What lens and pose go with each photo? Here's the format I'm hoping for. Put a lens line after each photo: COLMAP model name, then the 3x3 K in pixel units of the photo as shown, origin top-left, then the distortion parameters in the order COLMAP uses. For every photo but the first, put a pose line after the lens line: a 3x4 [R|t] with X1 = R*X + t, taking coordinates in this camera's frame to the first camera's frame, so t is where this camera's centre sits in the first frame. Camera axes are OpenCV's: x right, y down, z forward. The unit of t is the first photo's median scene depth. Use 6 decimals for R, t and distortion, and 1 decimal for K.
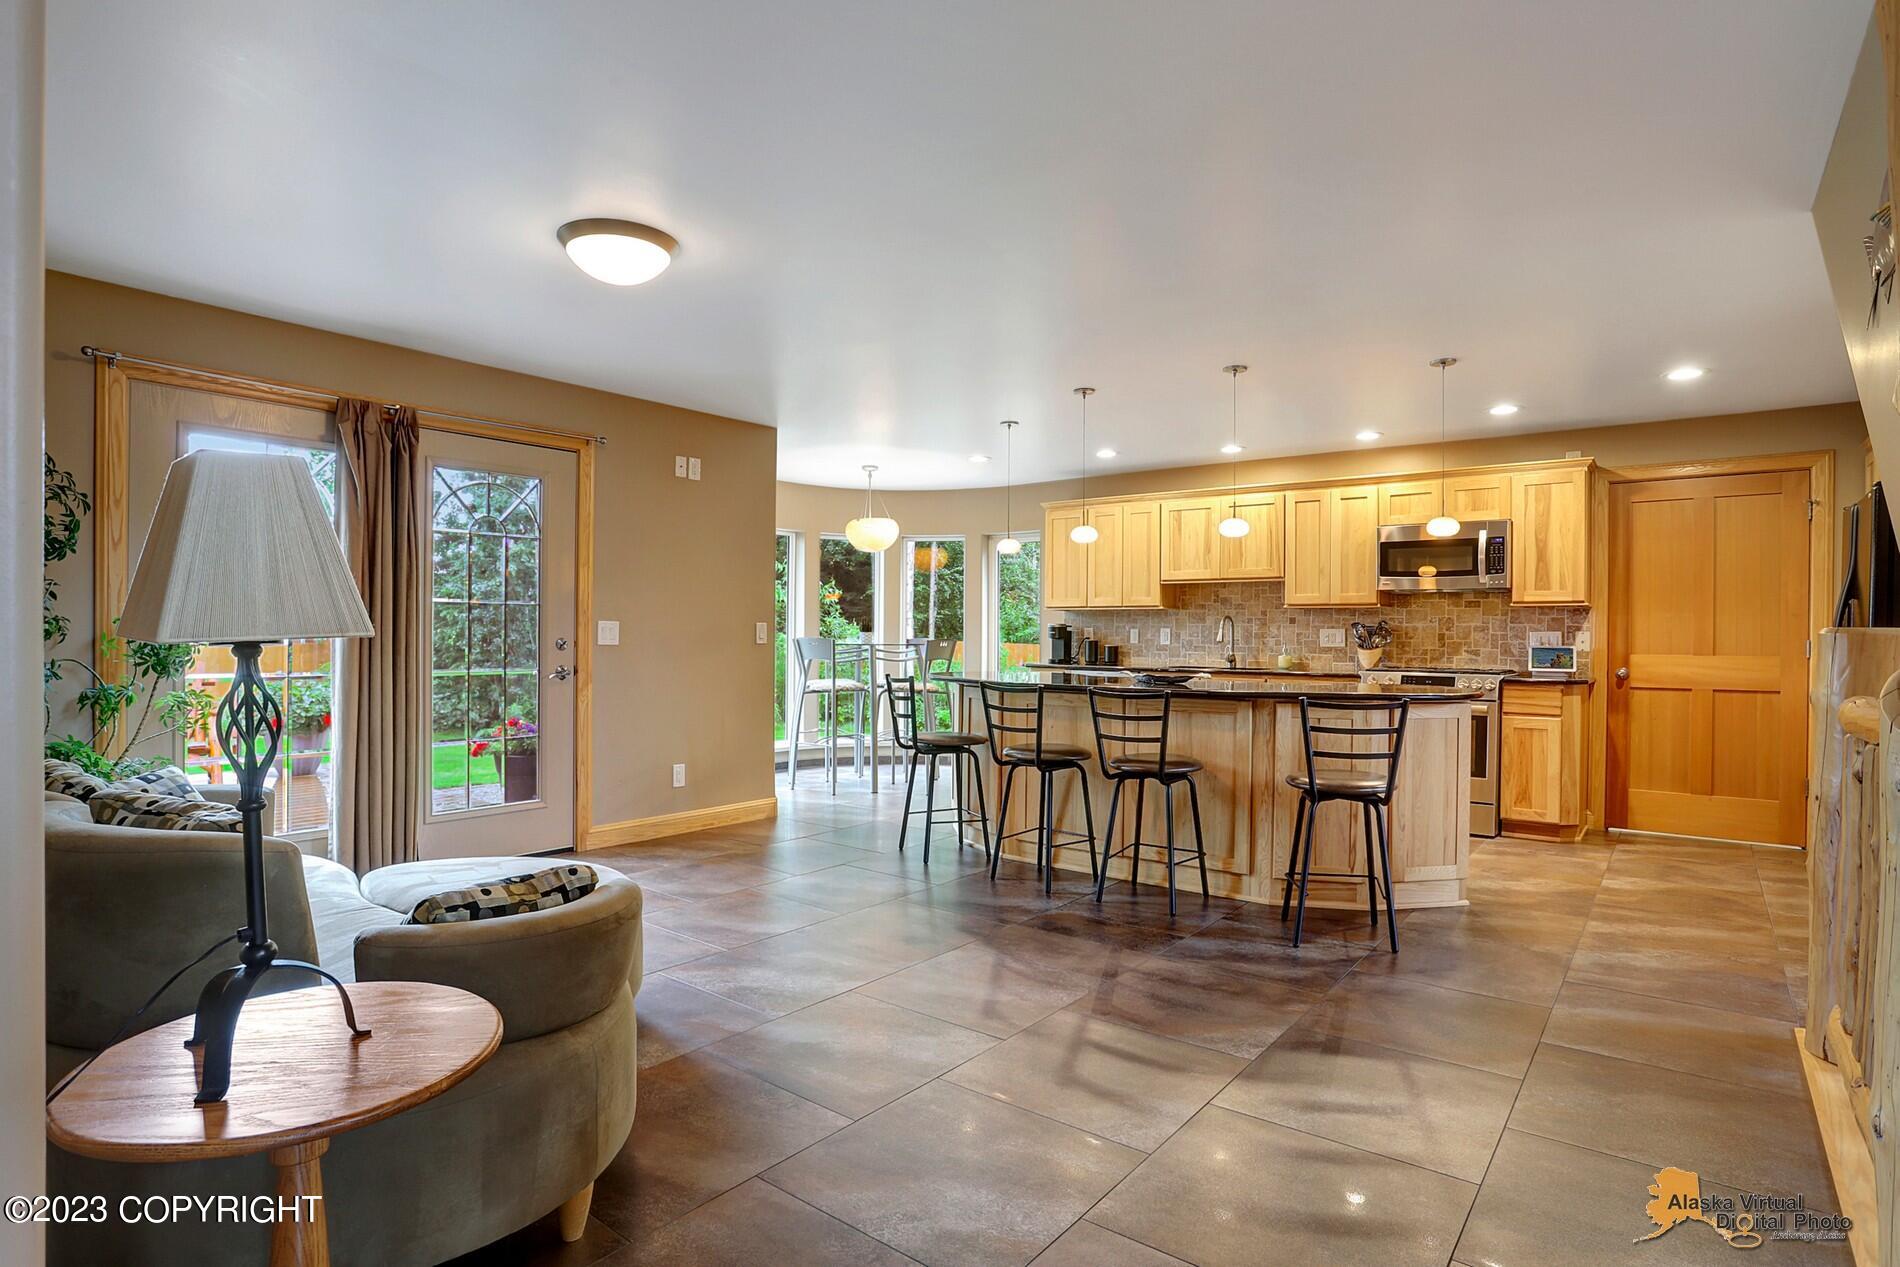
lens RADIAL K [[979.5, 0, 950.0], [0, 979.5, 633.5], [0, 0, 1]] dist [-0.042577, 0.000310]
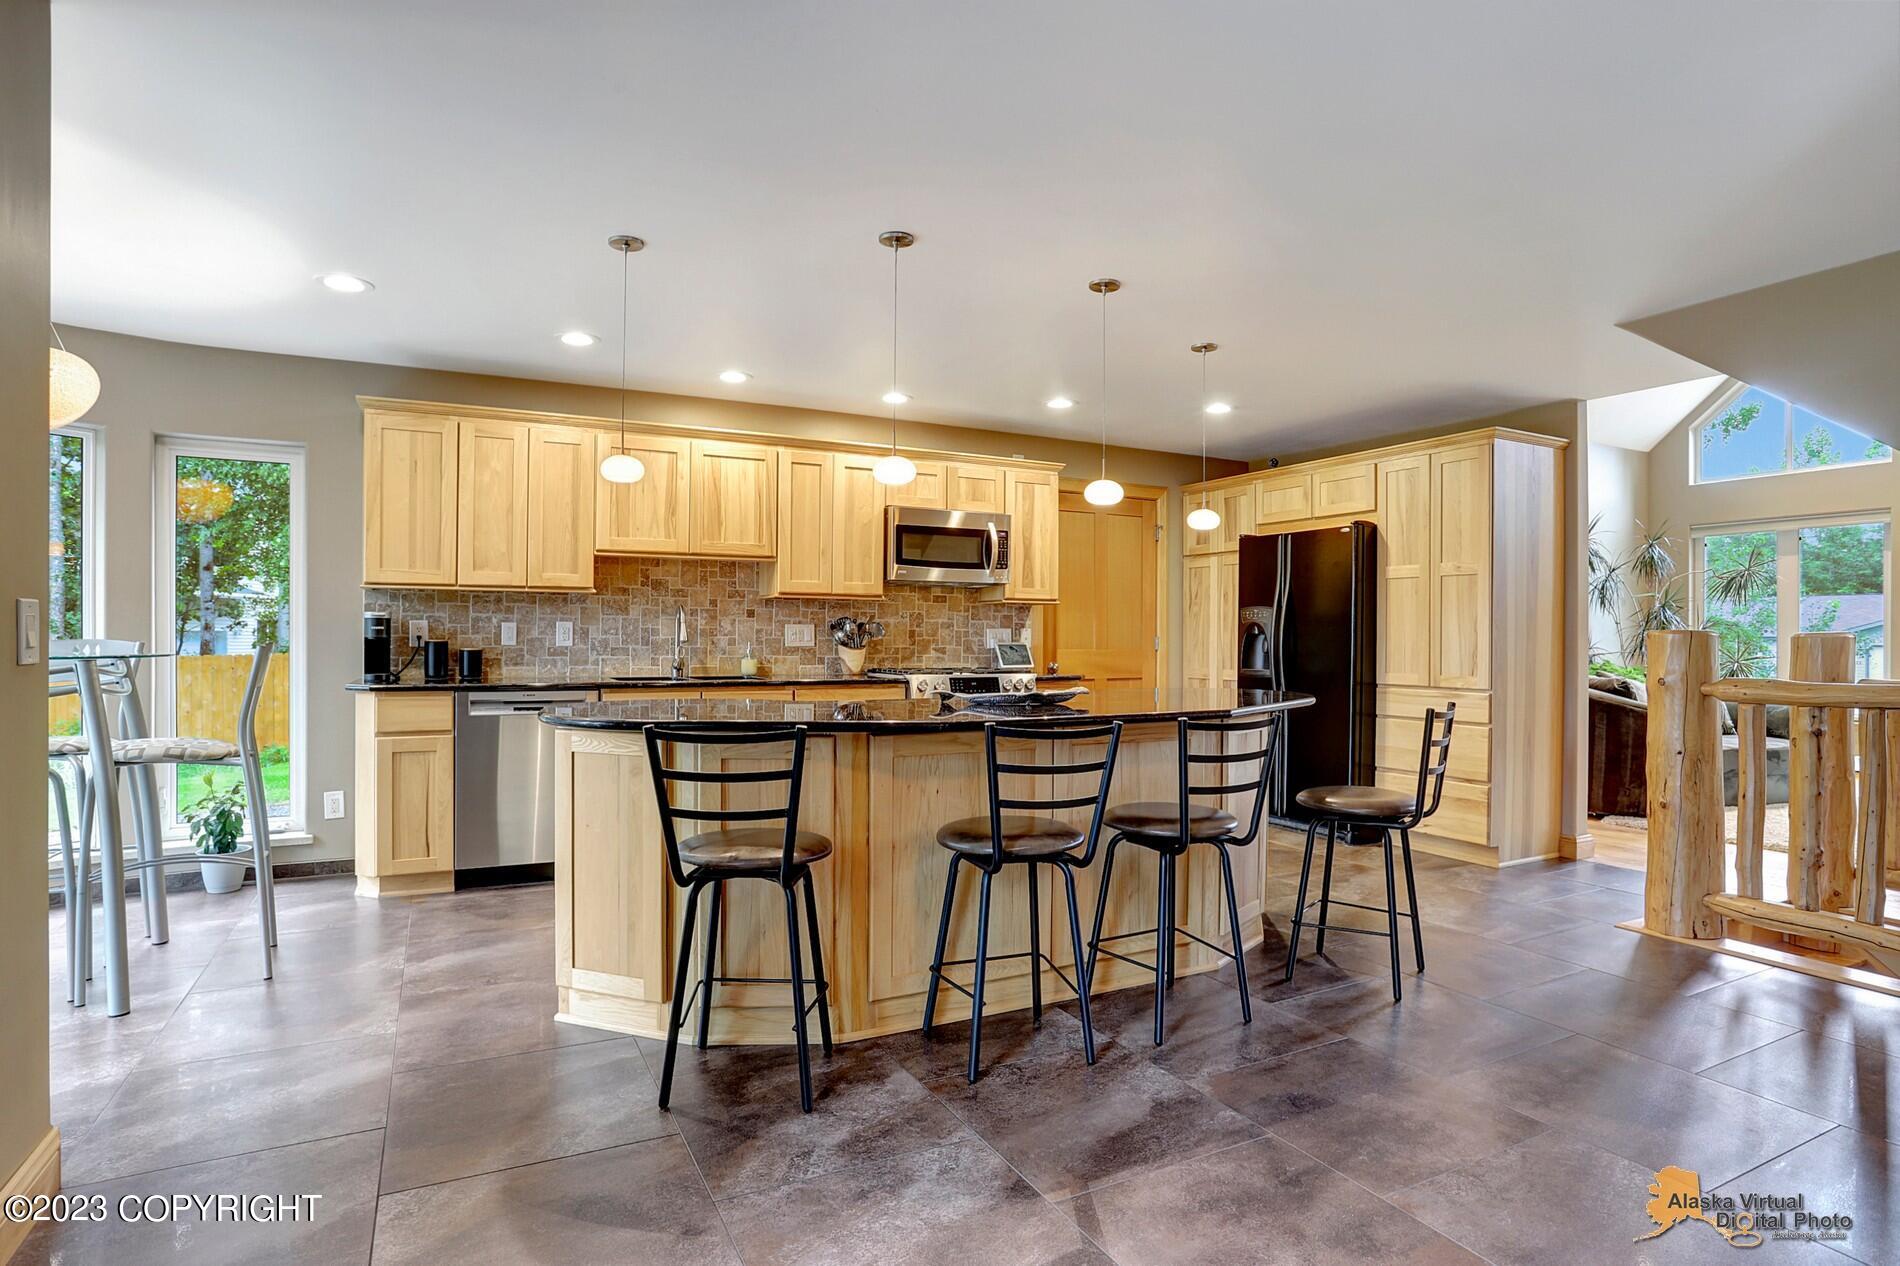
lens RADIAL K [[979.5, 0, 950.0], [0, 979.5, 633.0], [0, 0, 1]] dist [-0.042577, 0.000310]
pose [[0.433529, -0.005512, 0.901123, -0.327187], [-0.005016, 0.999951, 0.008529, -0.005756], [-0.901126, -0.008217, 0.433480, 0.597171]]
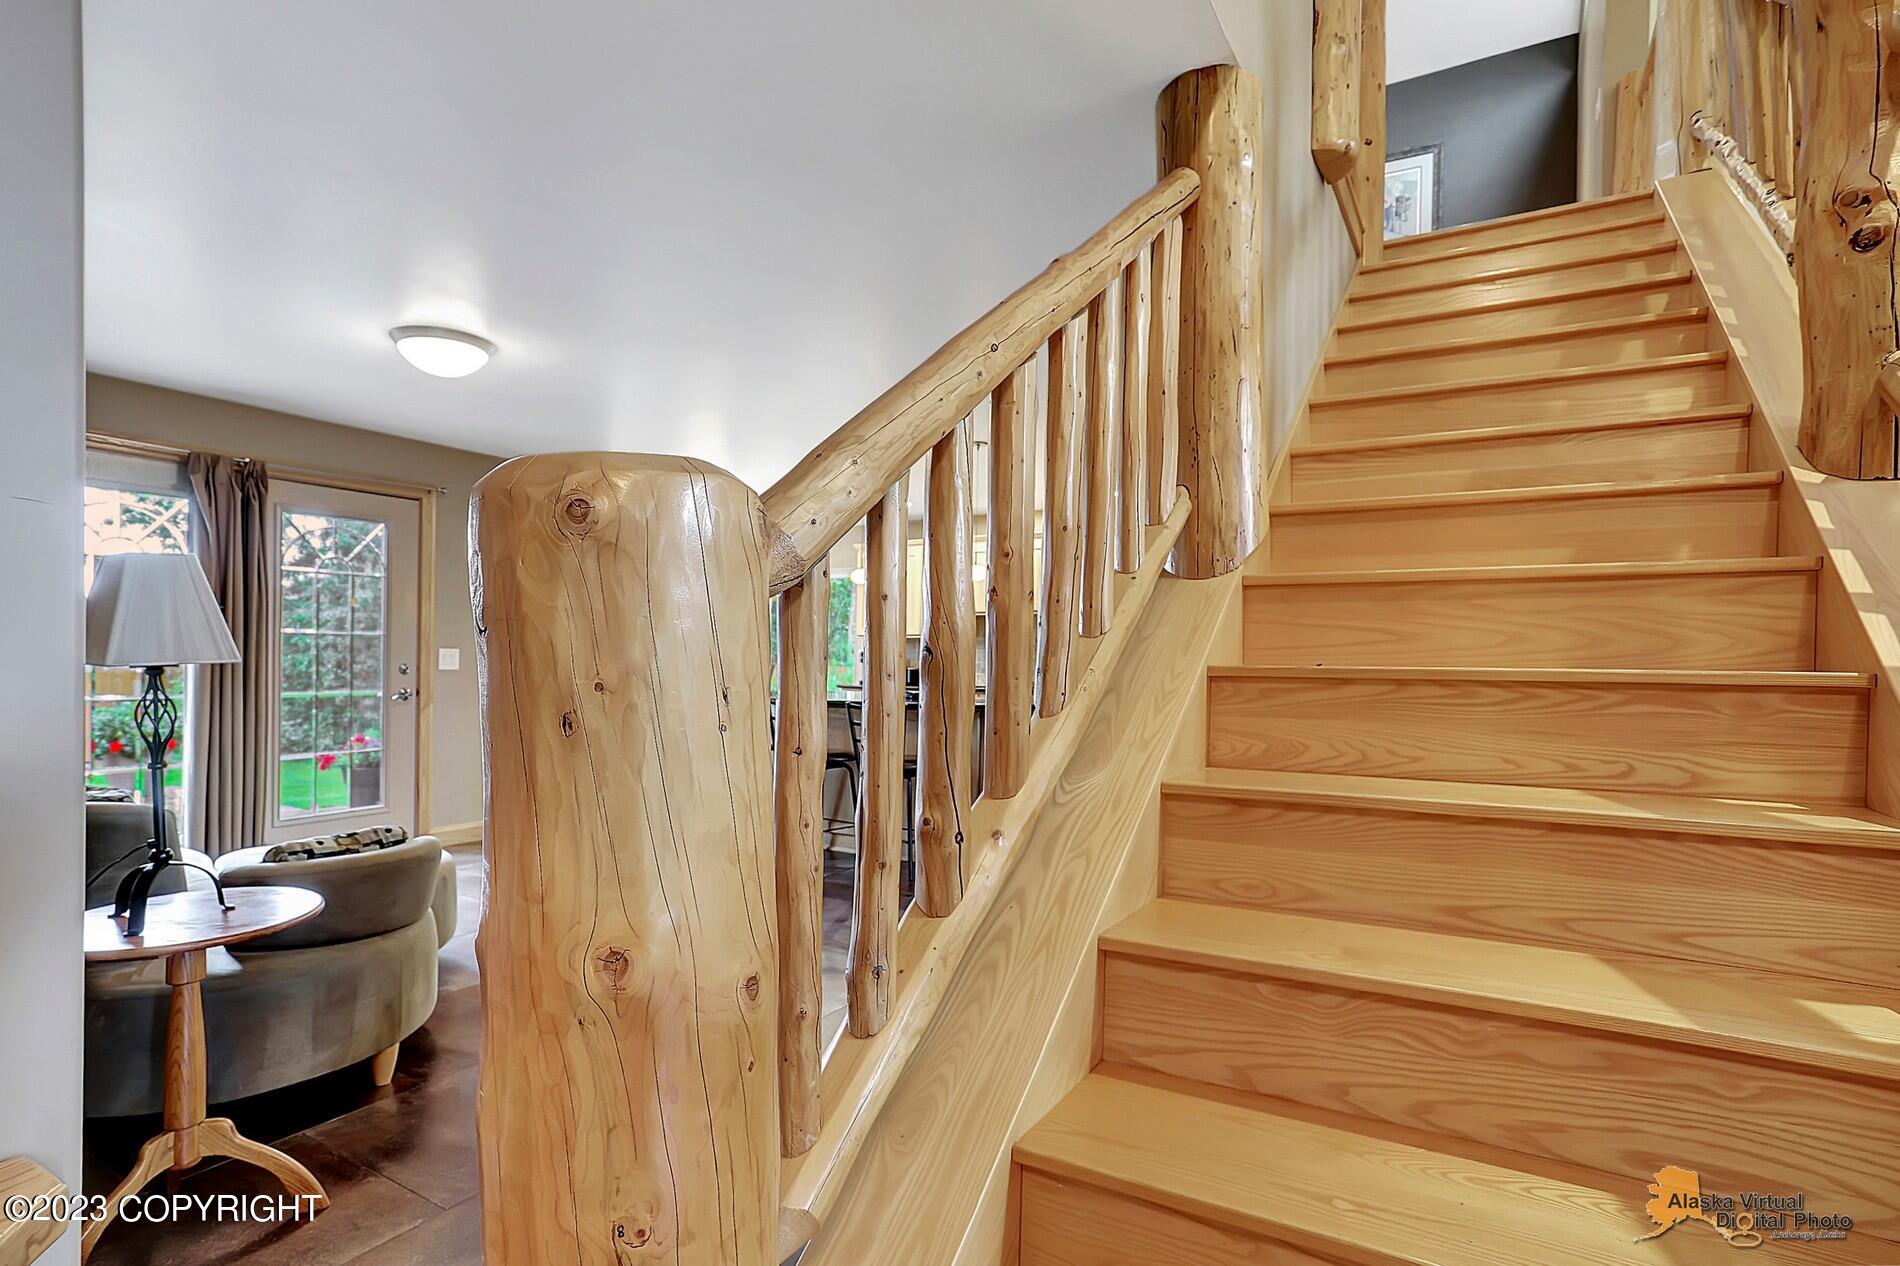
lens RADIAL K [[944.3, 0, 946.7], [0, 944.3, 657.7], [0, 0, 1]] dist [-0.018928, 0.000613]
pose [[0.992082, -0.000796, 0.125587, 0.104244], [0.001009, 0.999998, -0.001639, 0.000167], [-0.125585, 0.001753, 0.992081, -0.191205]]
